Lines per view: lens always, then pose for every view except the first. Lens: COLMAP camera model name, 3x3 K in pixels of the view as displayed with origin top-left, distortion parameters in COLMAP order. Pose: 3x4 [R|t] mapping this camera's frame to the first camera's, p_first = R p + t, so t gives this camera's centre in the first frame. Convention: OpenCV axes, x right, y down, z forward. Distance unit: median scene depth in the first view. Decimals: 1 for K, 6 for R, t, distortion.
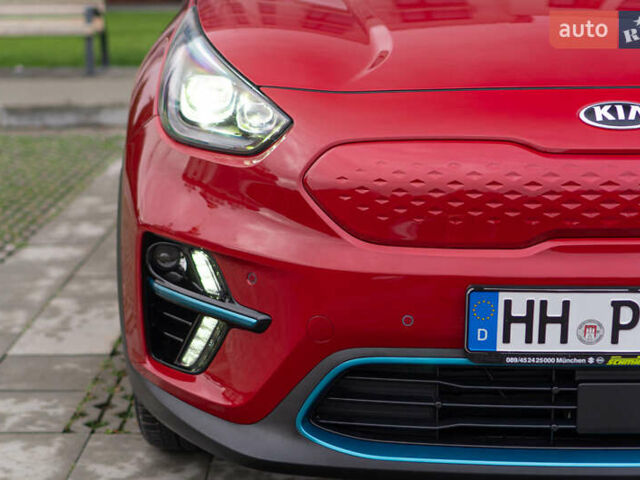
lens RADIAL K [[1236.1, 0, 316.1], [0, 1236.1, 244.1], [0, 0, 1]] dist [-0.018570, 0.000000]
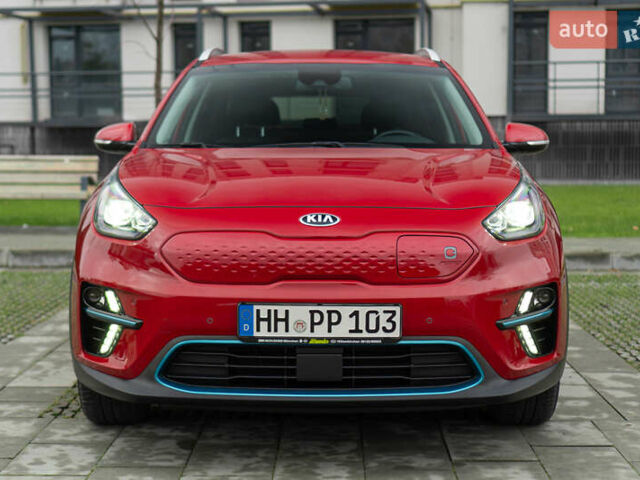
lens RADIAL K [[1236.1, 0, 315.8], [0, 1236.1, 242.3], [0, 0, 1]] dist [-0.018570, 0.000000]
pose [[0.999971, 0.007007, -0.002867, 0.227254], [-0.007328, 0.990980, -0.133808, 0.183180], [0.001903, 0.133825, 0.991003, -0.894524]]
